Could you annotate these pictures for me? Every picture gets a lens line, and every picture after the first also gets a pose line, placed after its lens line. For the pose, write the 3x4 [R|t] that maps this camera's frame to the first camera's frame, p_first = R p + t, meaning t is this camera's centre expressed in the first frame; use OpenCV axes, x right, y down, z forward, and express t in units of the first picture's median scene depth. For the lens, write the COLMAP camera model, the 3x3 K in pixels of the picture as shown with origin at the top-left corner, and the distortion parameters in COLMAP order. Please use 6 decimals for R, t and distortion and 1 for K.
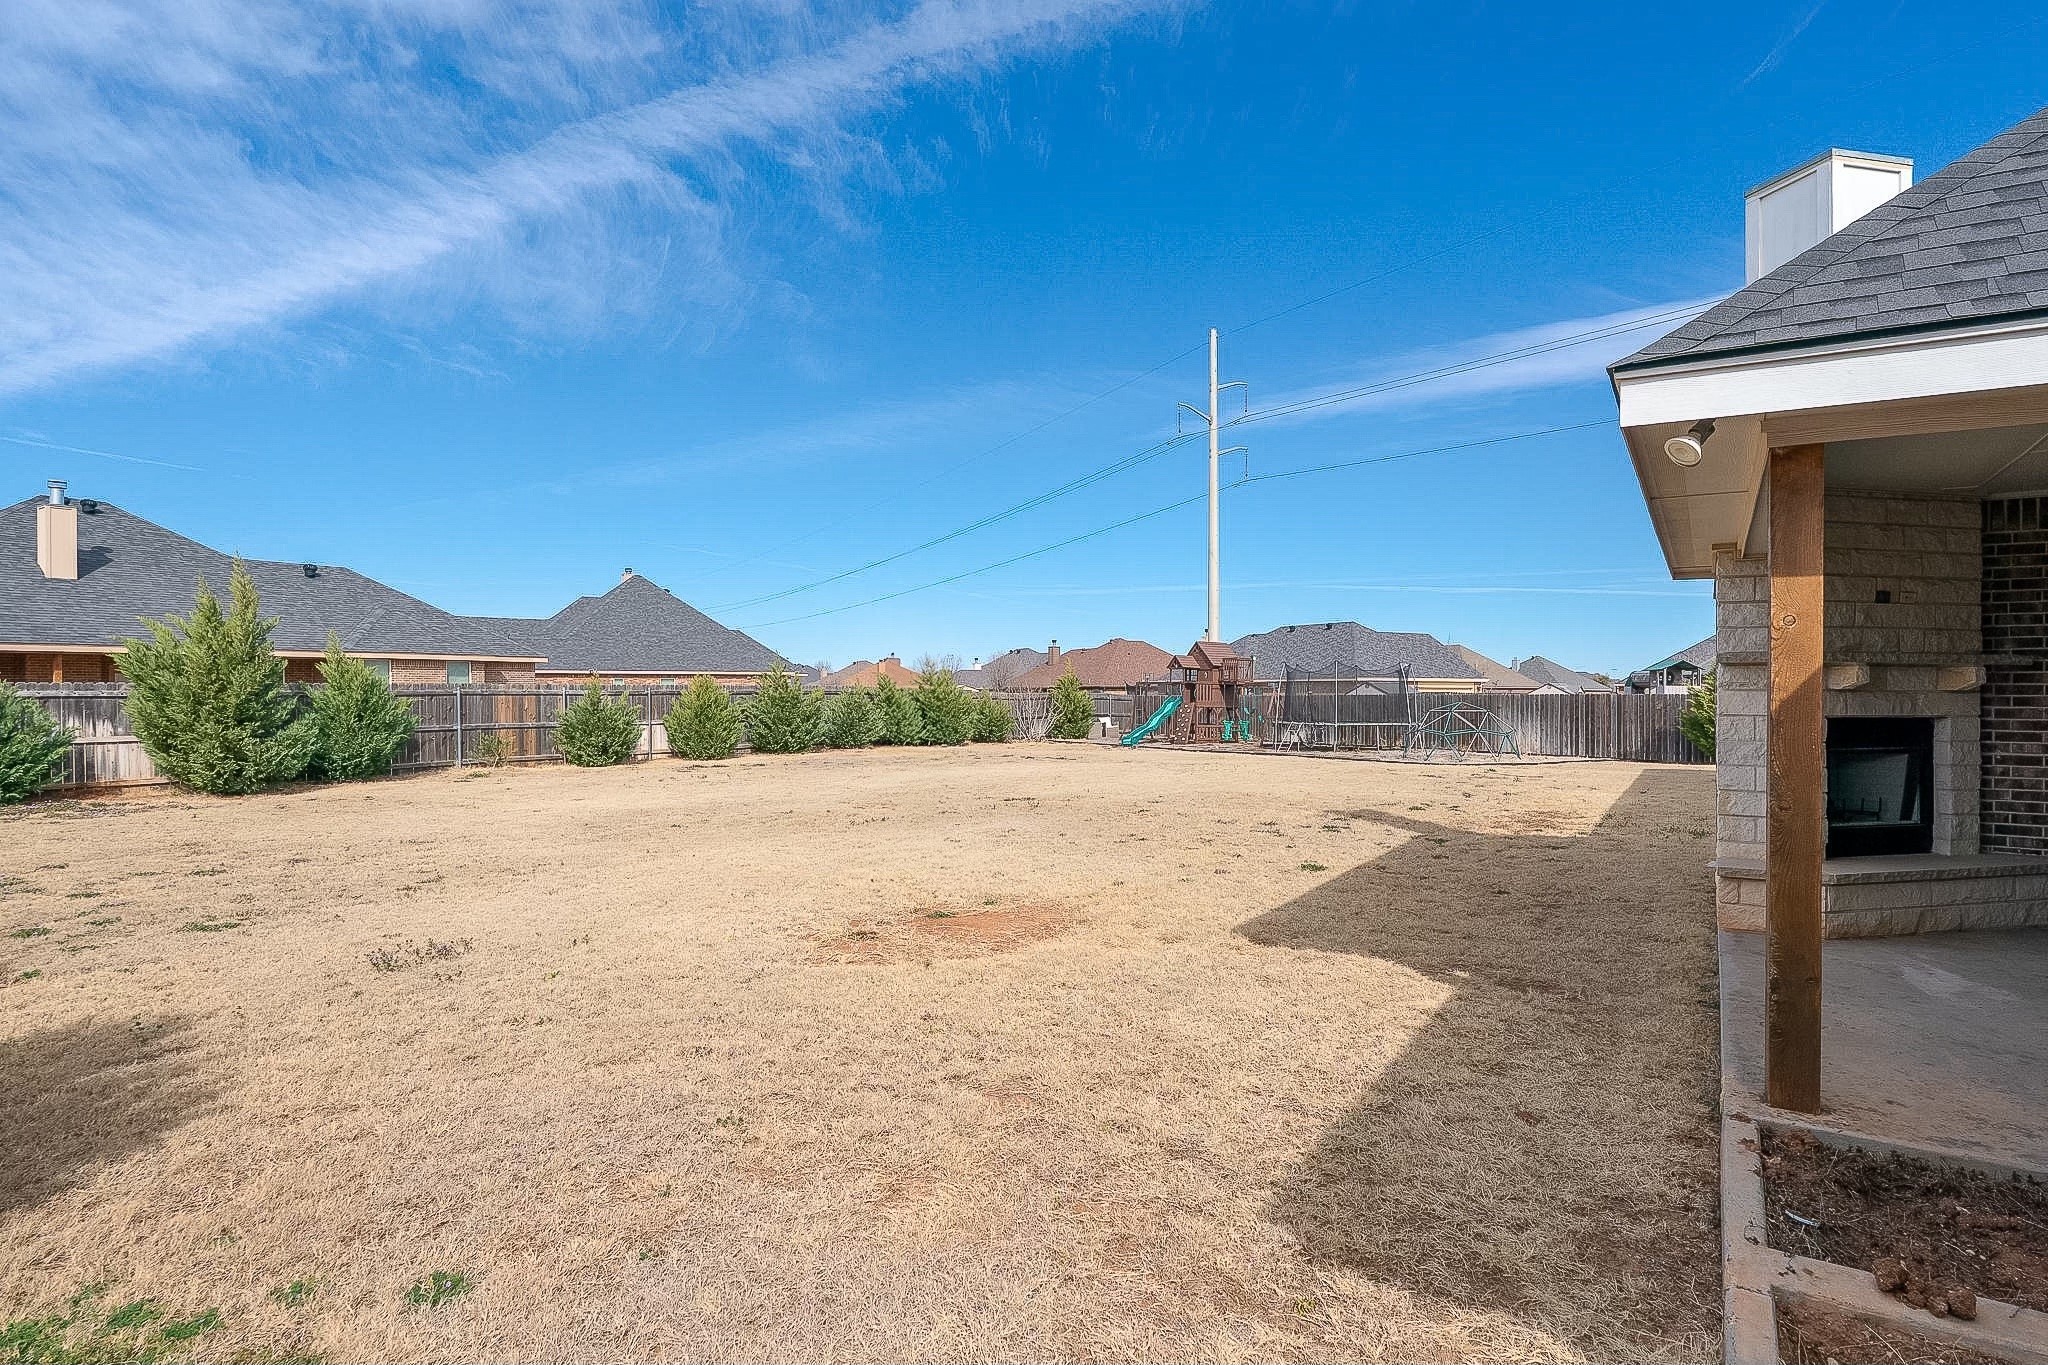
lens RADIAL K [[1065.4, 0, 1024.0], [0, 1065.4, 682.5], [0, 0, 1]] dist [-0.002143, -0.000695]
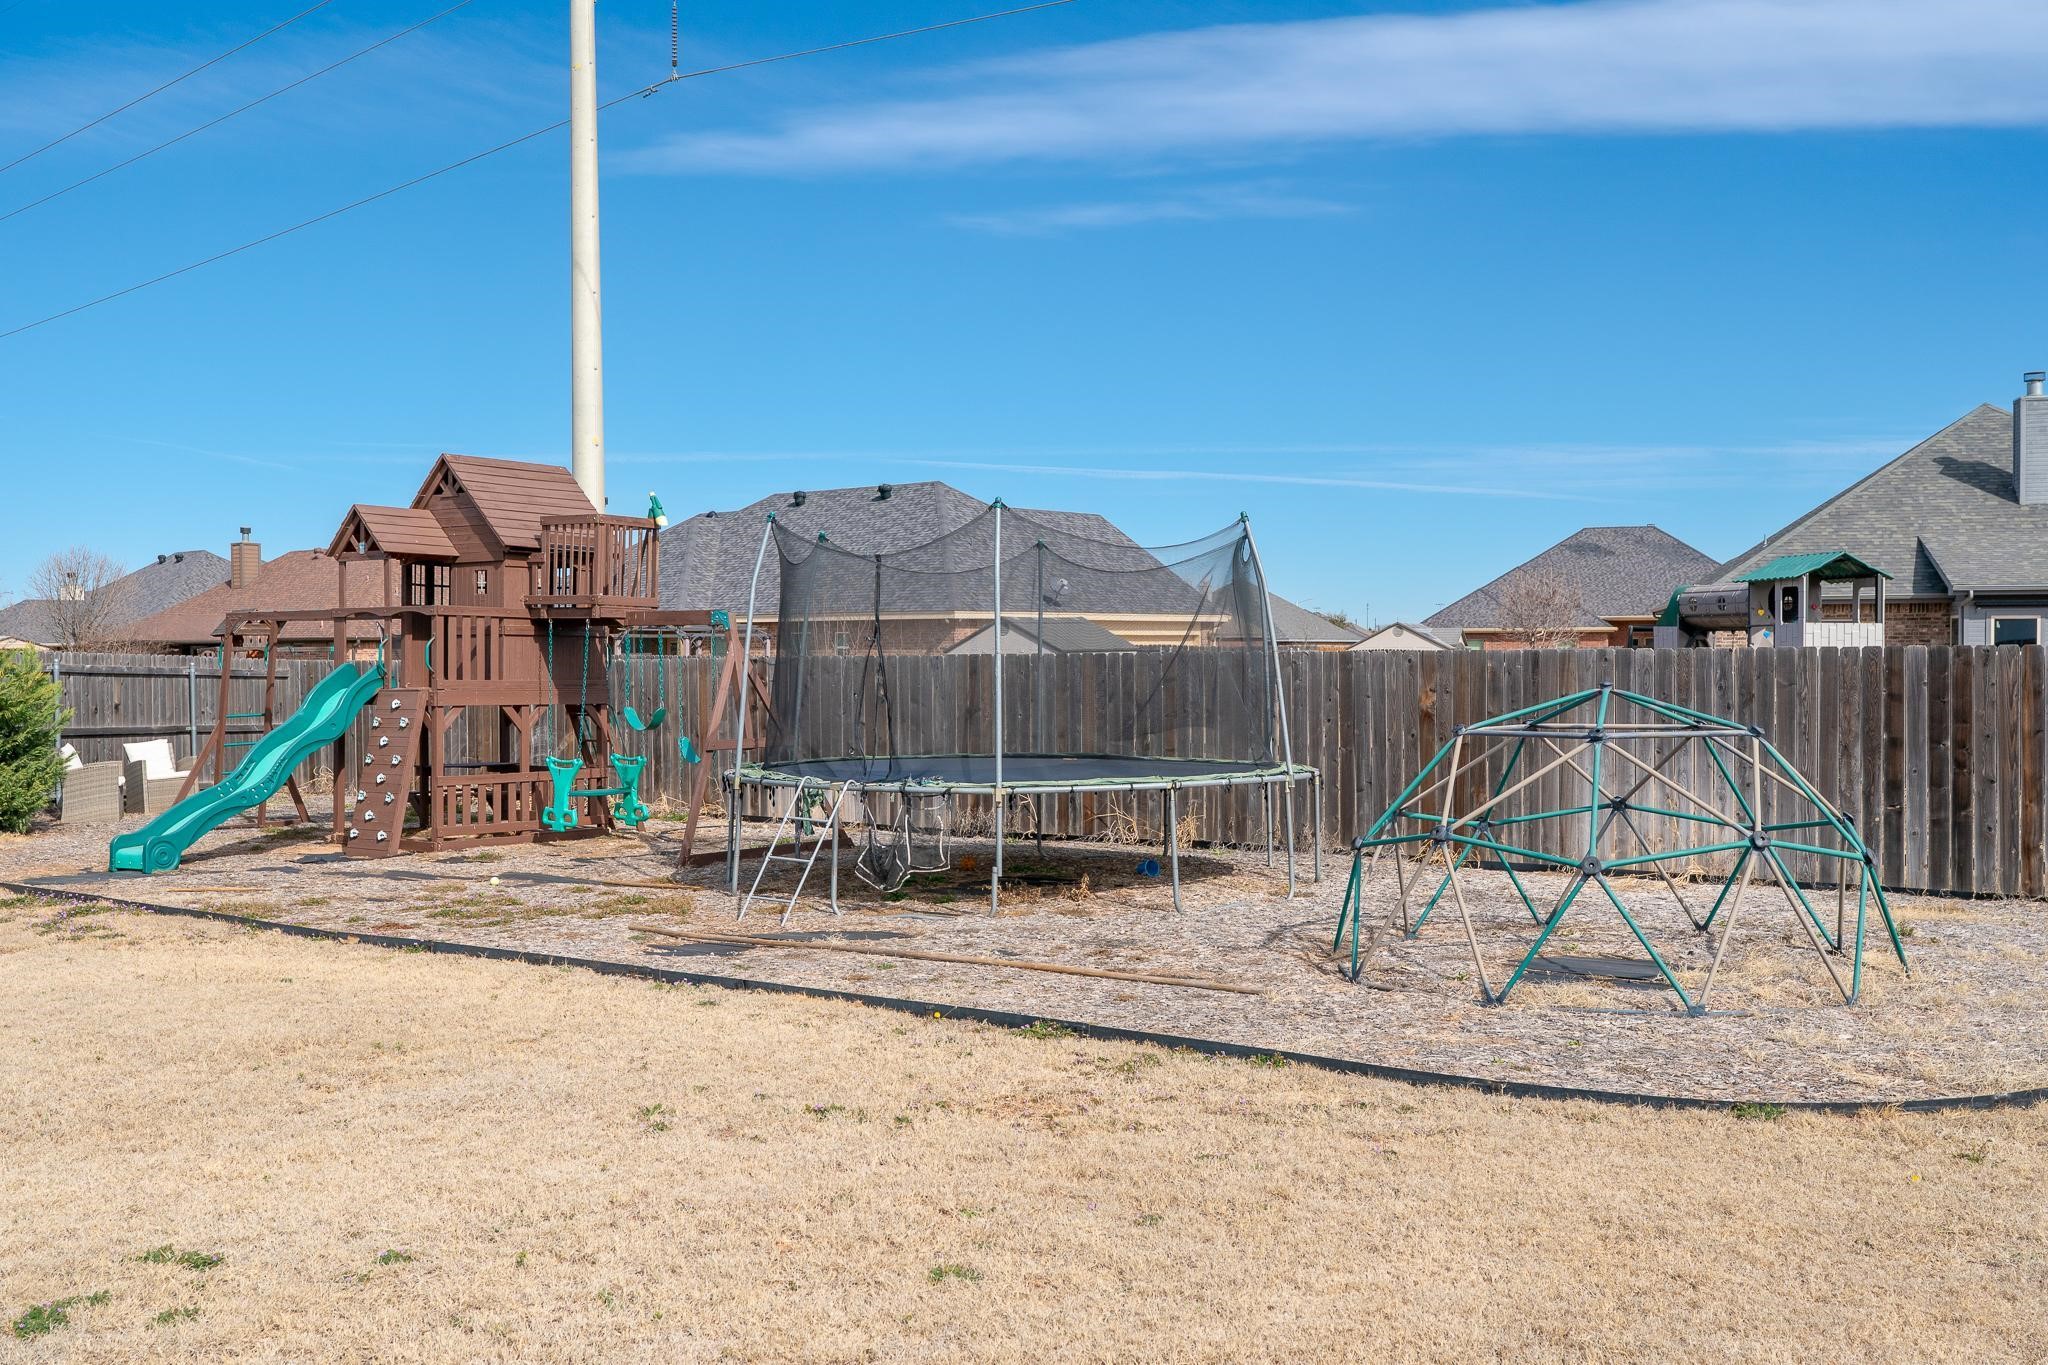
lens RADIAL K [[1982.1, 0, 1024.0], [0, 1982.1, 682.5], [0, 0, 1]] dist [-0.001490, -0.000474]
pose [[0.935943, -0.012797, 0.351919, 0.122557], [0.003772, 0.999646, 0.026319, 0.004942], [-0.352131, -0.023306, 0.935661, 0.491995]]
